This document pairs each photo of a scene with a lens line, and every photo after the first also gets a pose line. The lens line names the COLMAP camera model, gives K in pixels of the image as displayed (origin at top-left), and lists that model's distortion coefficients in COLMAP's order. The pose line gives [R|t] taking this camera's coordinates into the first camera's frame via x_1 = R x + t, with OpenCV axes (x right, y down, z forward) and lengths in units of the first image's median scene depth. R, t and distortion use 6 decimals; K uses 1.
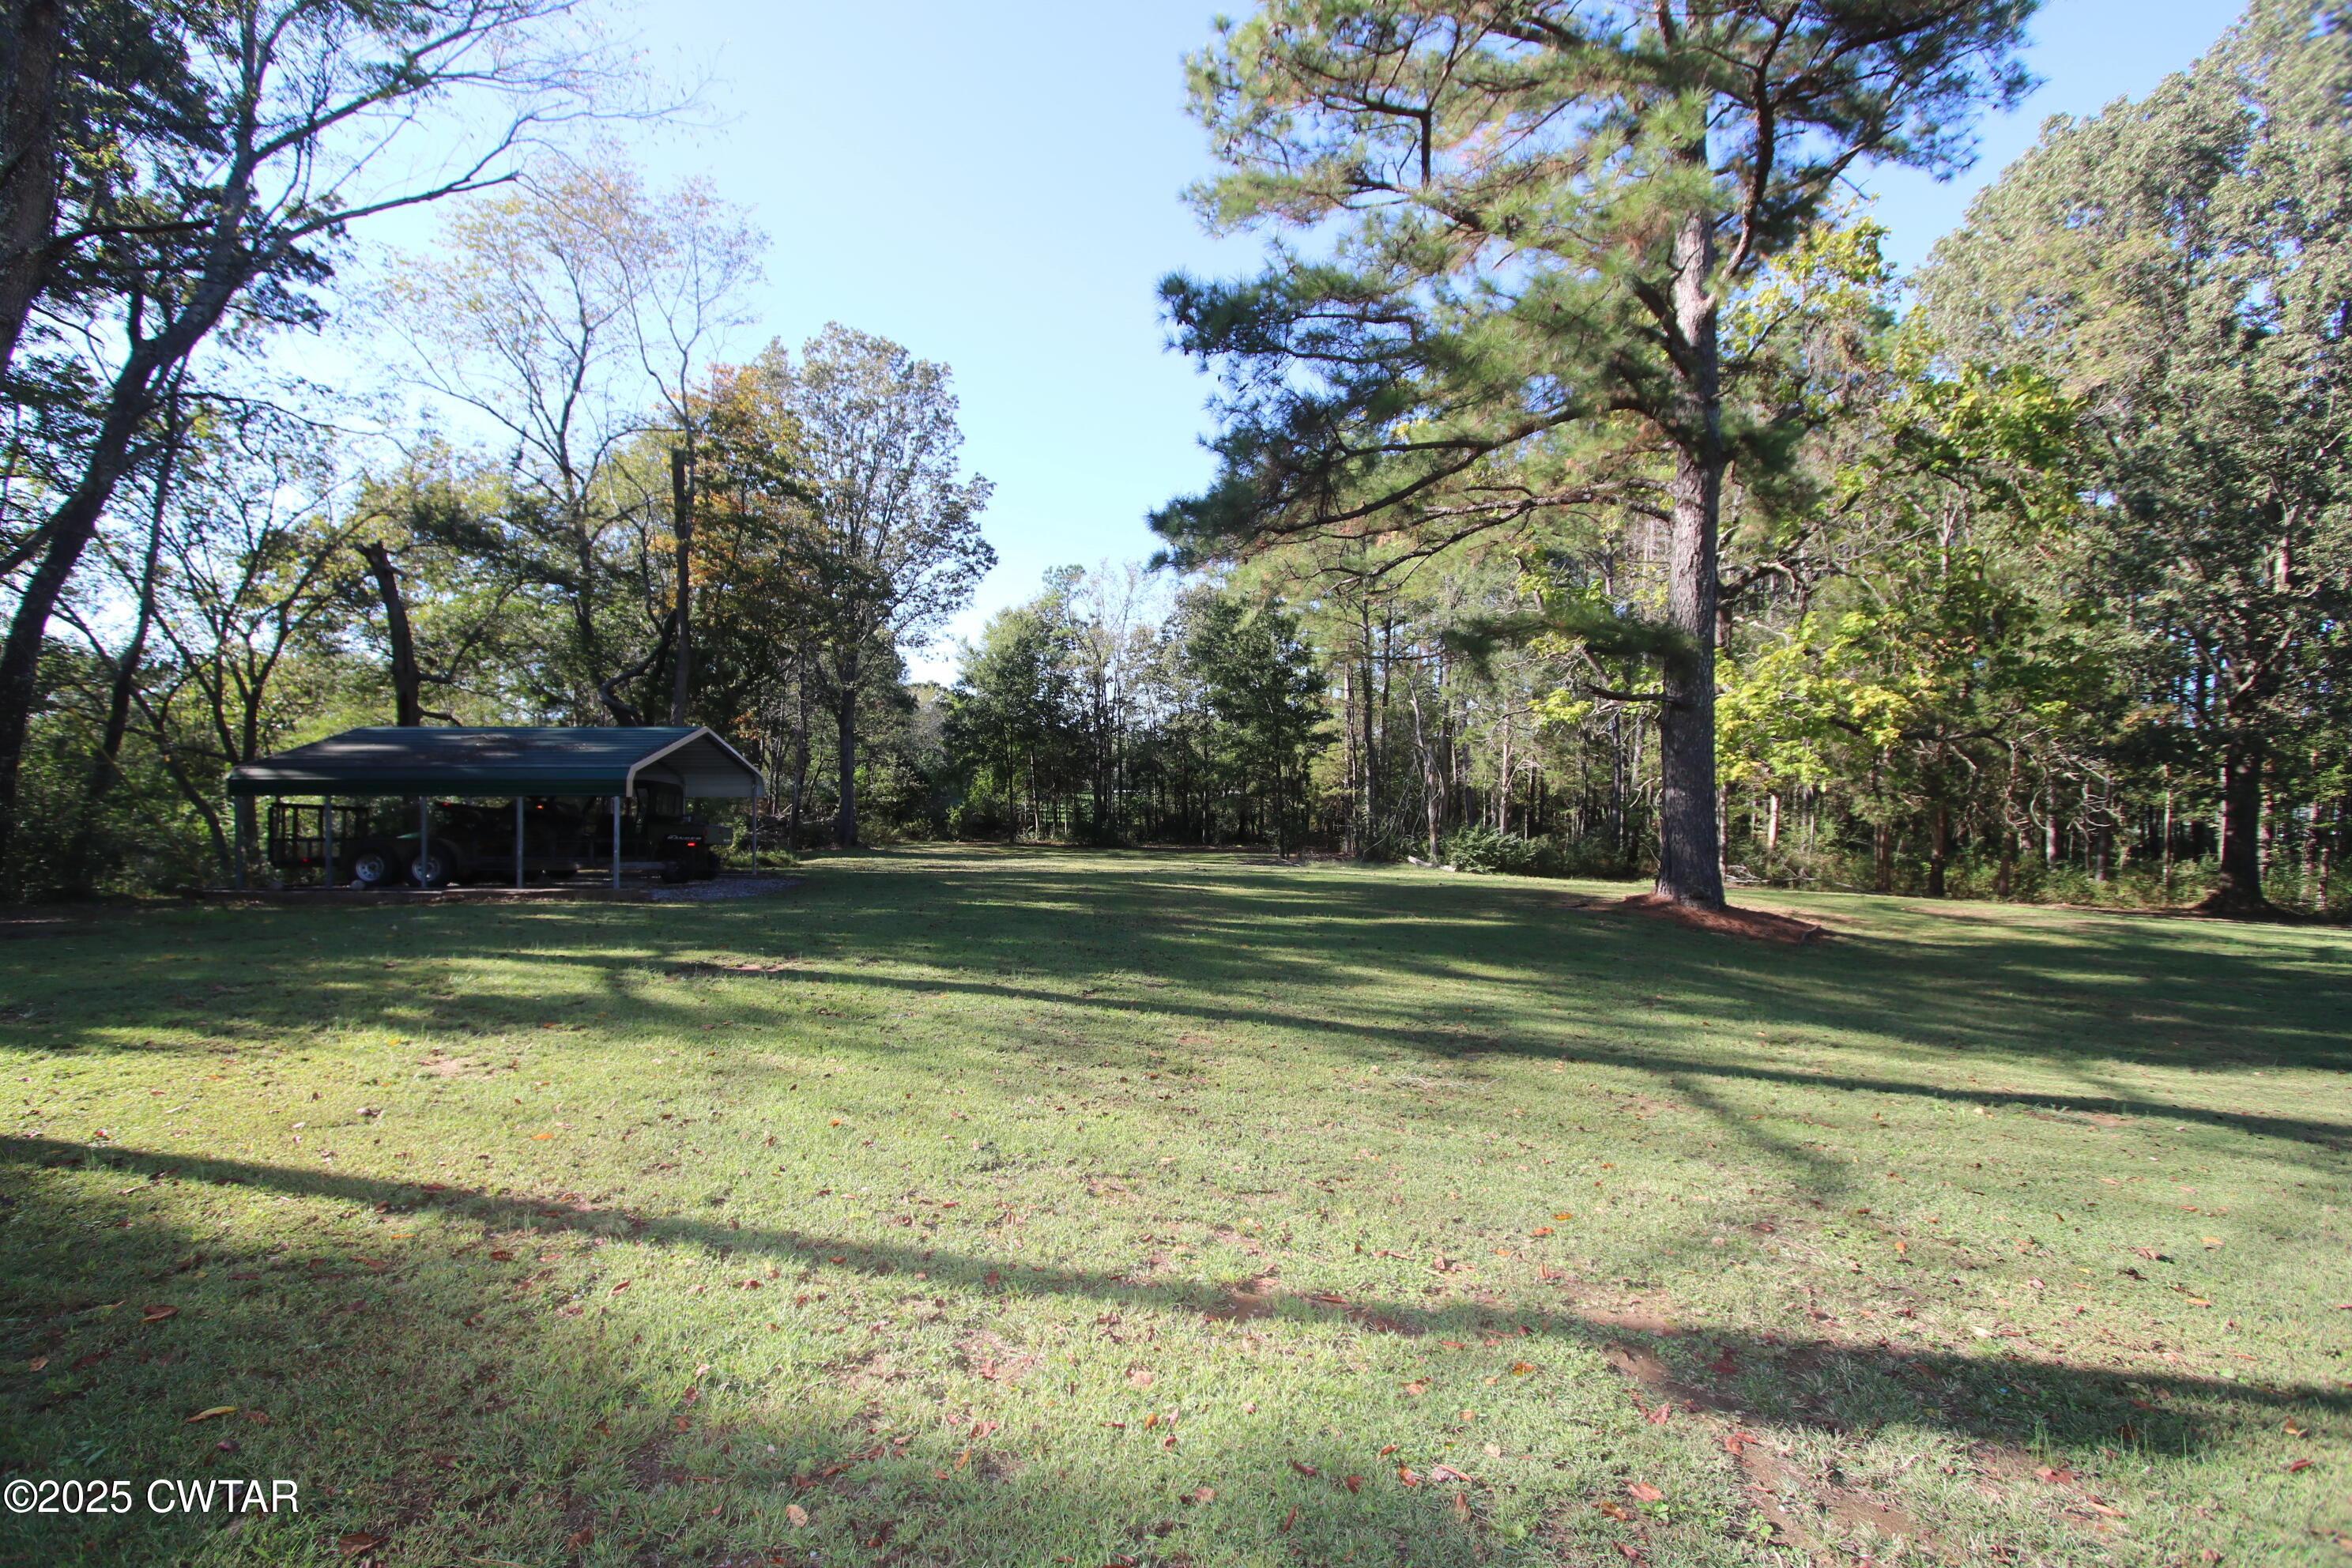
lens RADIAL K [[1453.9, 0, 1176.0], [0, 1453.9, 784.0], [0, 0, 1]] dist [-0.001510, -0.000338]
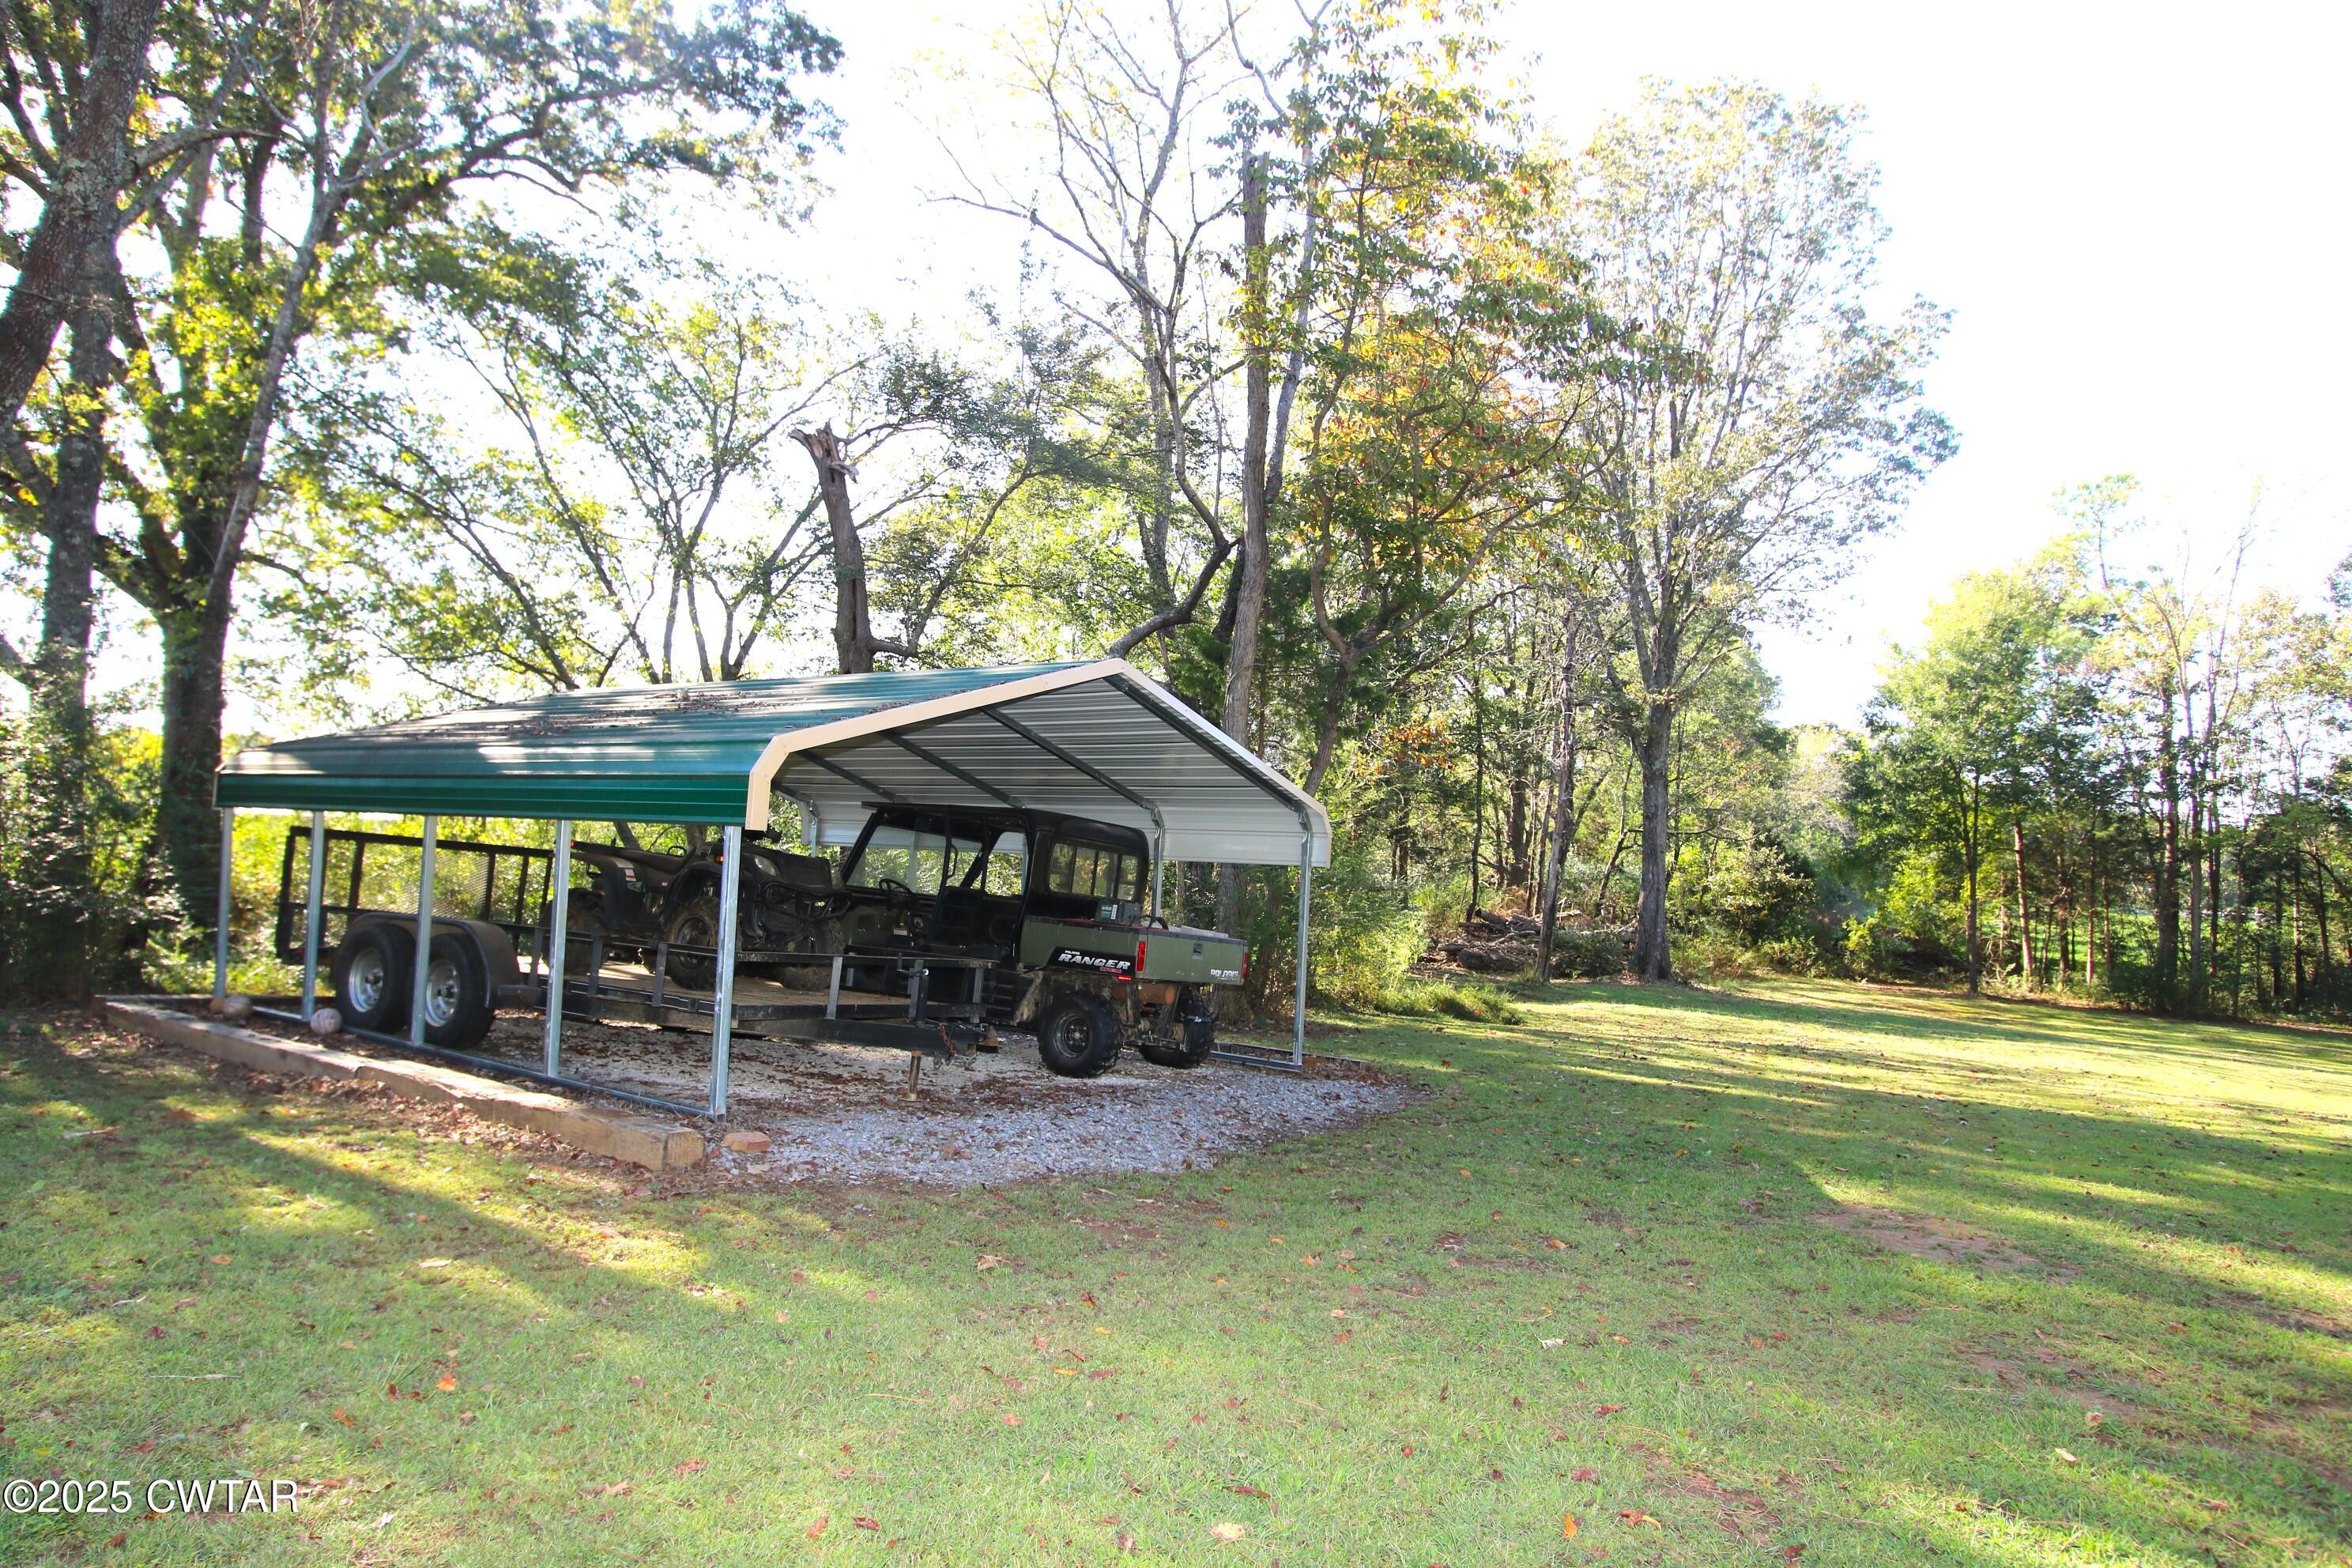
lens RADIAL K [[1454.1, 0, 1176.0], [0, 1454.1, 784.0], [0, 0, 1]] dist [0.004266, 0.000663]
pose [[0.829531, 0.006634, -0.558421, -0.058203], [-0.045663, 0.997387, -0.055983, 0.006806], [0.556591, 0.071939, 0.827666, 0.388279]]
